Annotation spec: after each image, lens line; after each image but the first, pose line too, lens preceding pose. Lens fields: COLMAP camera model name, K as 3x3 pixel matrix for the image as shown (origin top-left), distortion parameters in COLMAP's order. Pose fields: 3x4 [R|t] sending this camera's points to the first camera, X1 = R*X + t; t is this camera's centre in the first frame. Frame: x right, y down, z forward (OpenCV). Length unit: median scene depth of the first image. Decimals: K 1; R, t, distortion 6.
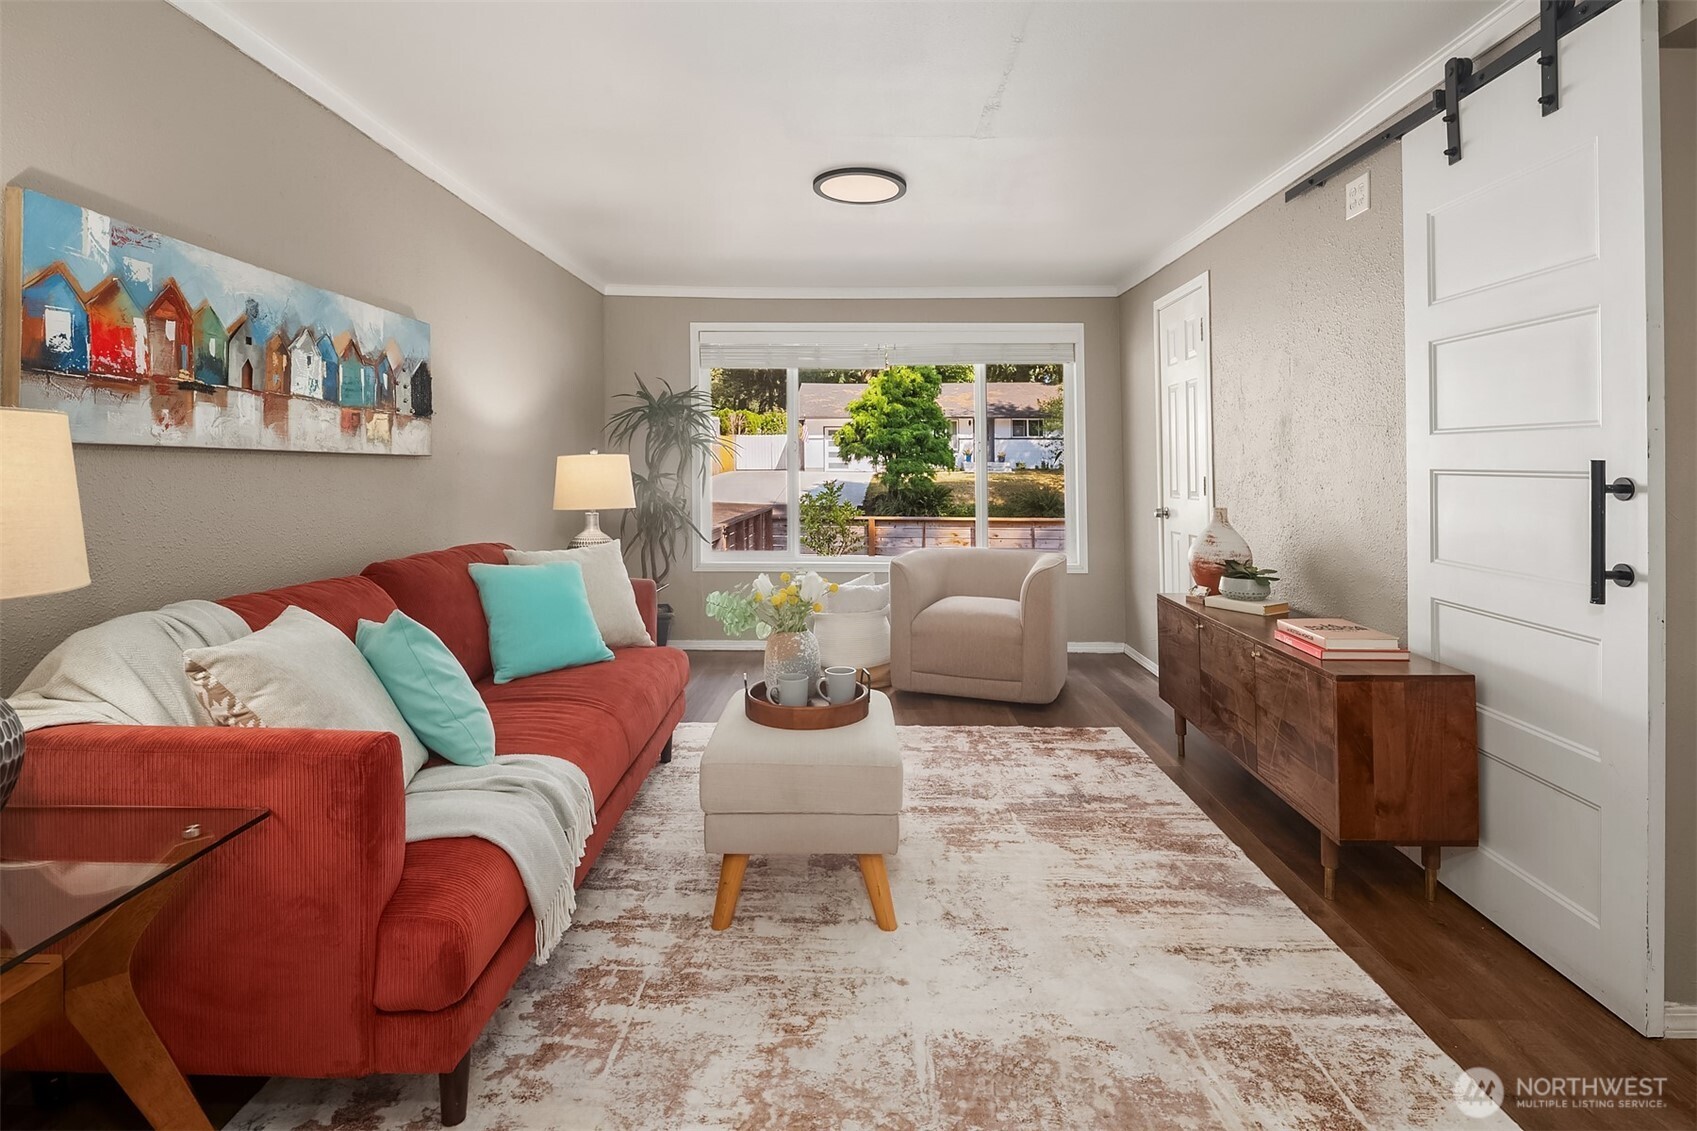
lens RADIAL K [[850.5, 0, 858.2], [0, 850.5, 539.9], [0, 0, 1]] dist [0.005740, -0.008321]
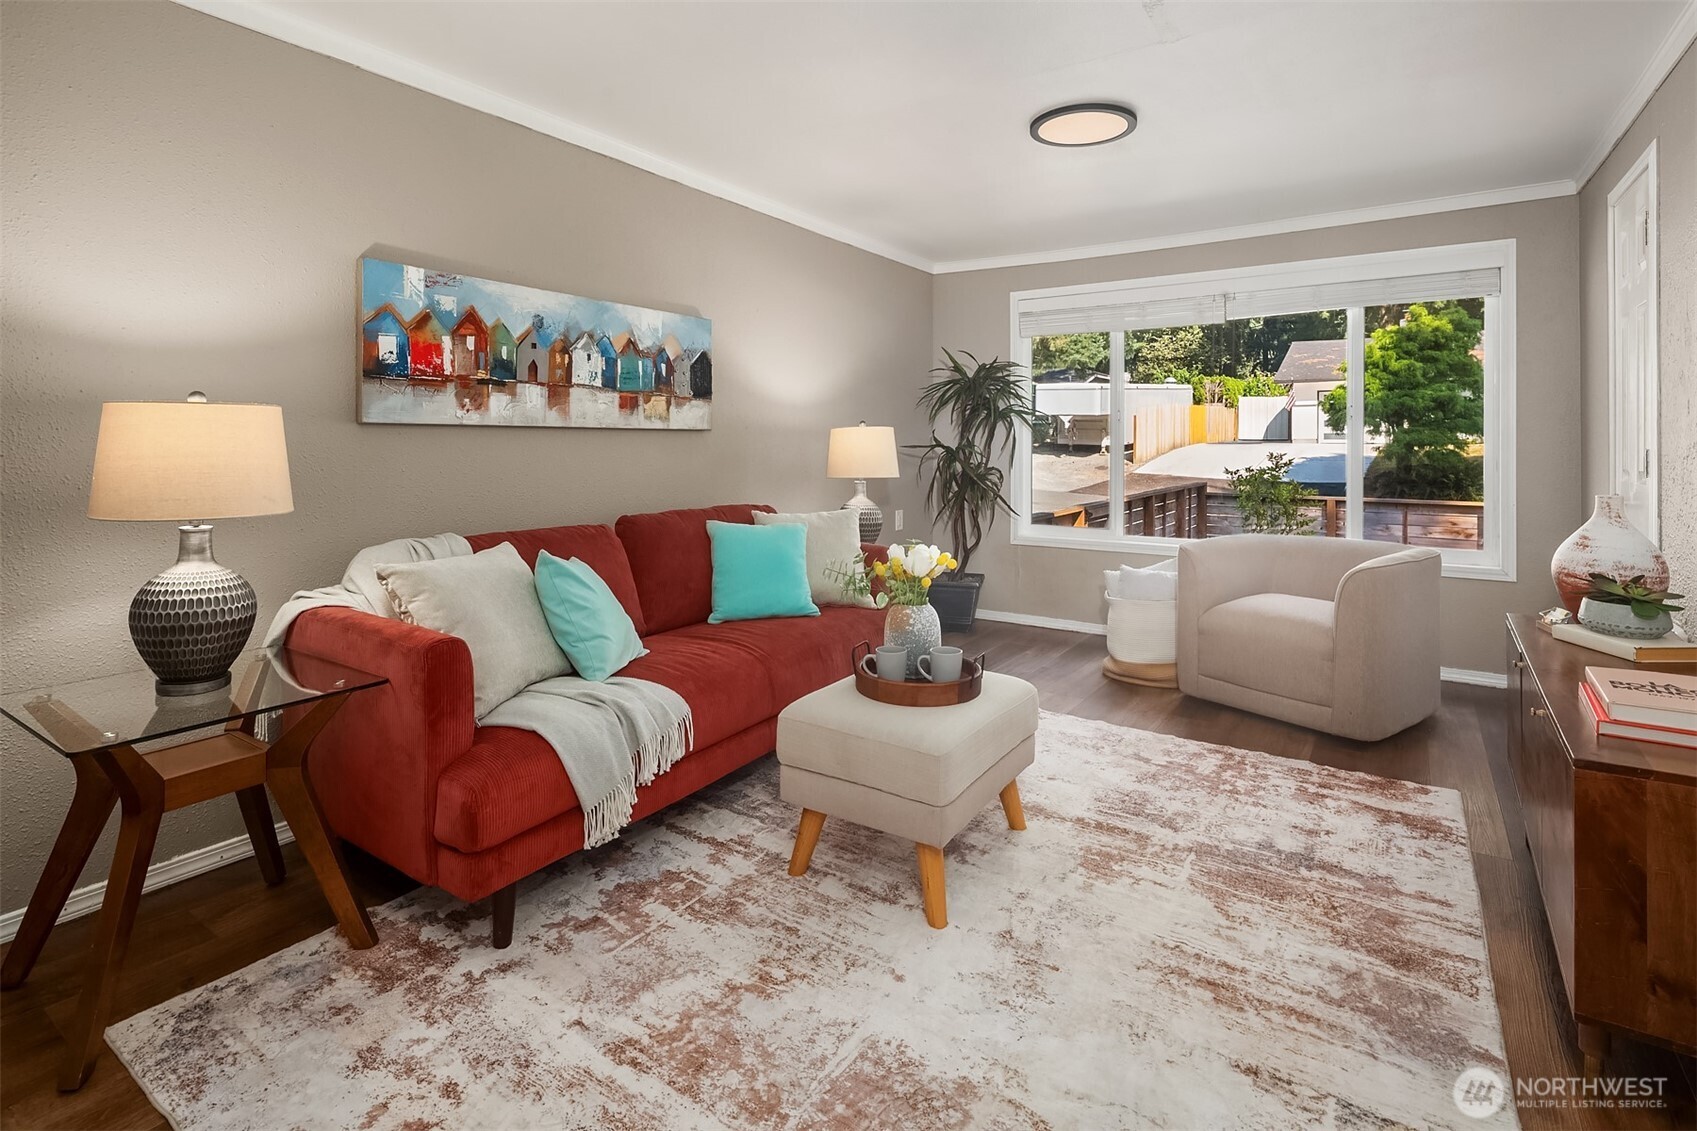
lens RADIAL K [[841.0, 0, 807.5], [0, 841.0, 524.0], [0, 0, 1]] dist [0.001045, -0.002133]
pose [[0.824555, 0.052814, -0.563312, 0.407056], [-0.044384, 0.998603, 0.028658, -0.009114], [0.564038, 0.001372, 0.825747, 0.141773]]
